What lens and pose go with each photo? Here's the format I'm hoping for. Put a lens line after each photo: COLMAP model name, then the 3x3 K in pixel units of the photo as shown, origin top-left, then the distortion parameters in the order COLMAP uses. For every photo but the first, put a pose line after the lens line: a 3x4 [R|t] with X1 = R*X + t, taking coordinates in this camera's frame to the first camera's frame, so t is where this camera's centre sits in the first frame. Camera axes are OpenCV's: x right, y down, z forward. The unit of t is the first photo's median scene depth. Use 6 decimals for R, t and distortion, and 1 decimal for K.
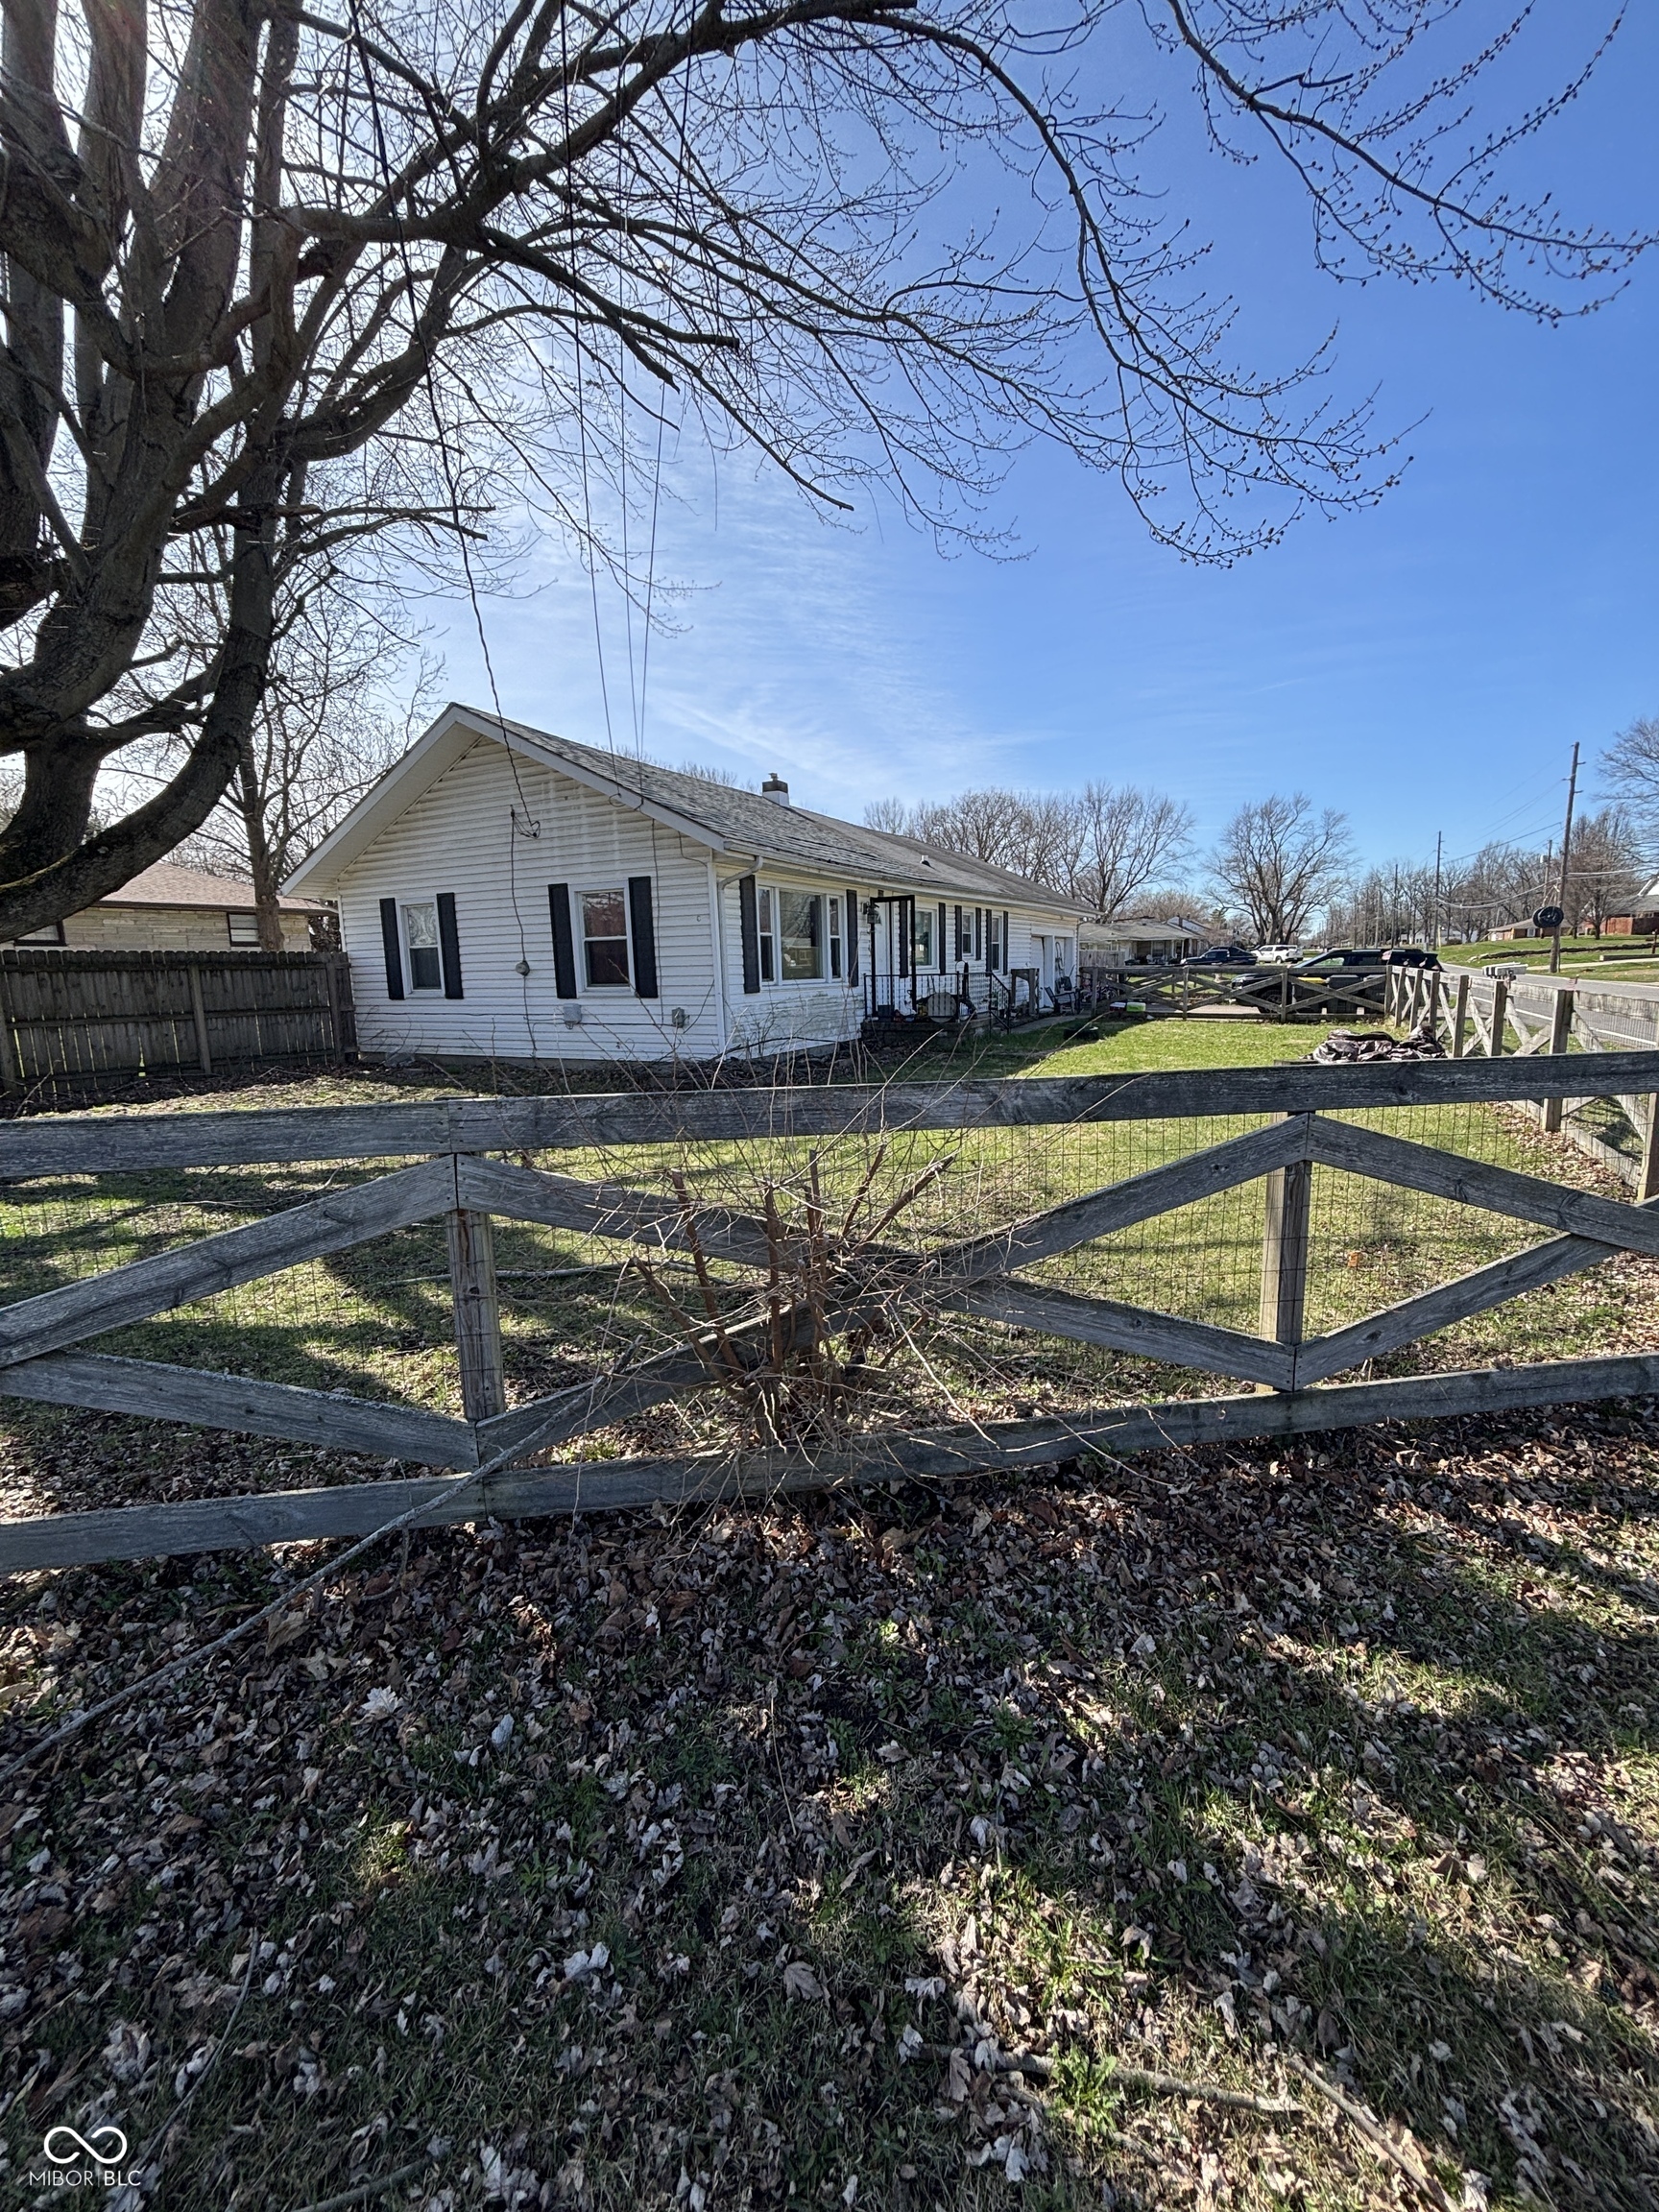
lens RADIAL K [[872.6, 0, 827.3], [0, 872.6, 1128.2], [0, 0, 1]] dist [0.008395, -0.000226]
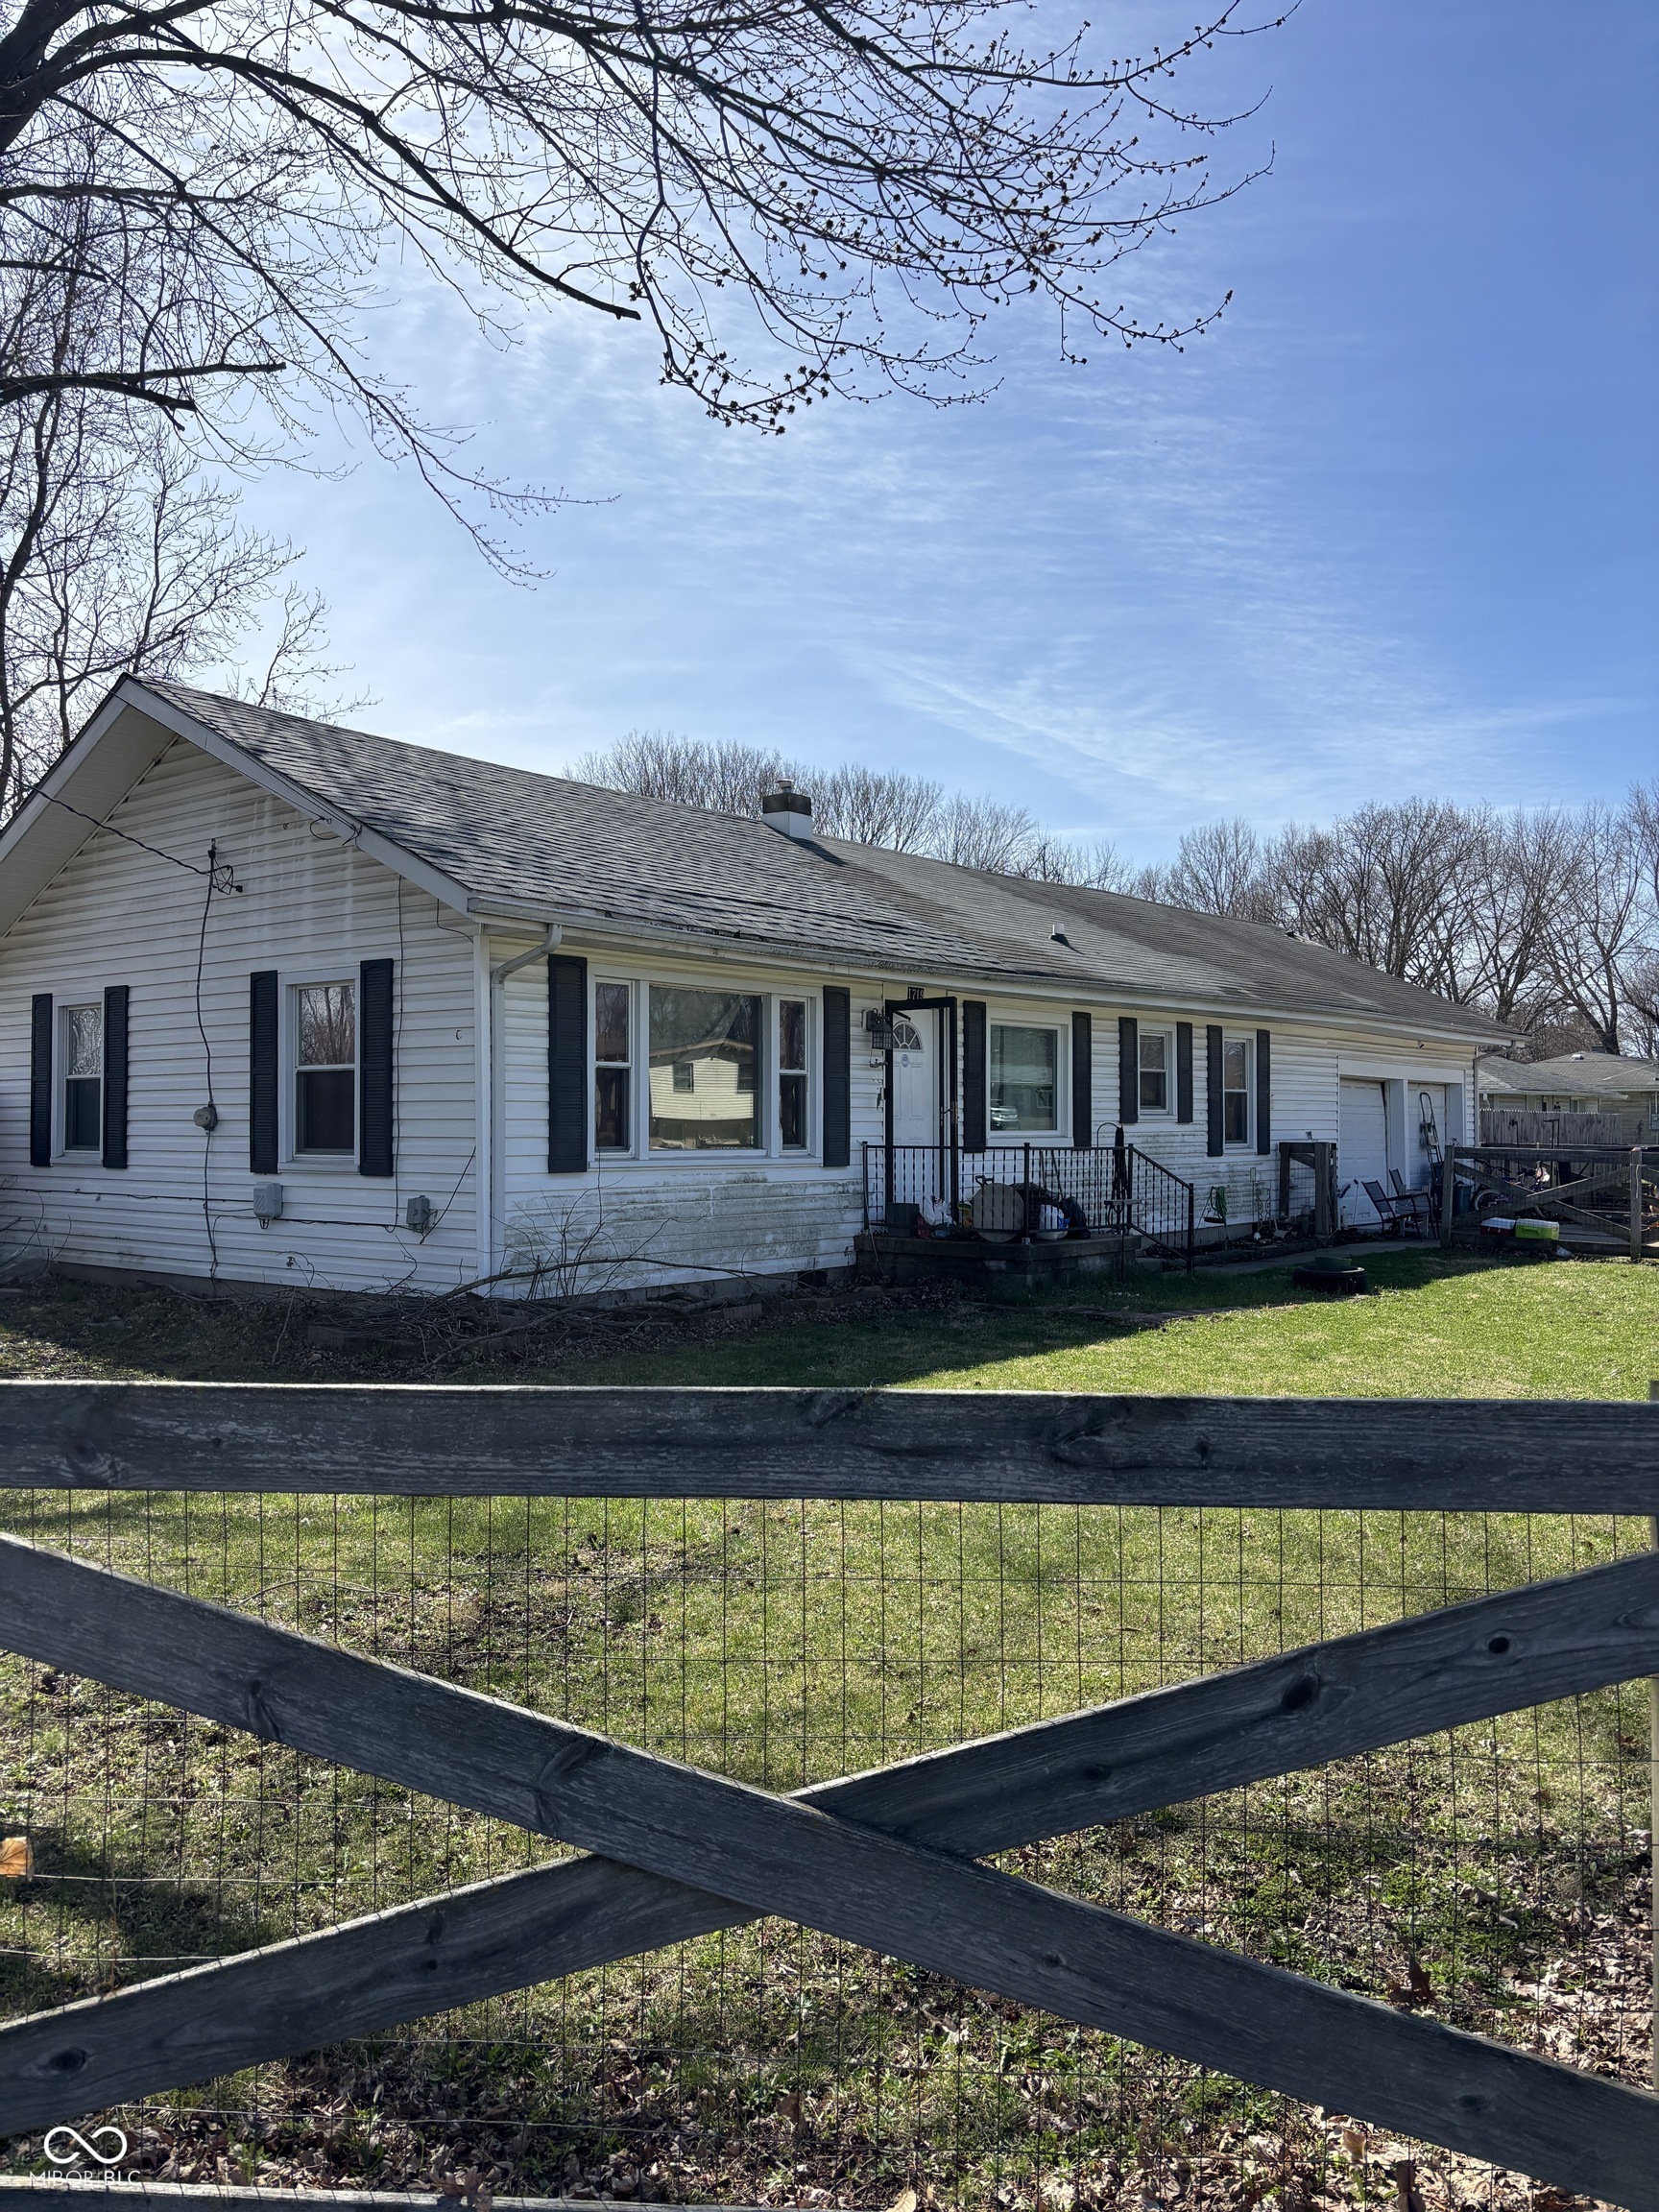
lens RADIAL K [[1661.1, 0, 829.3], [0, 1661.1, 1100.8], [0, 0, 1]] dist [-0.003486, -0.000632]
pose [[0.978162, 0.020761, -0.206803, 0.230650], [-0.061202, 0.979655, -0.191132, -0.012957], [0.198627, 0.199615, 0.959532, 0.051207]]
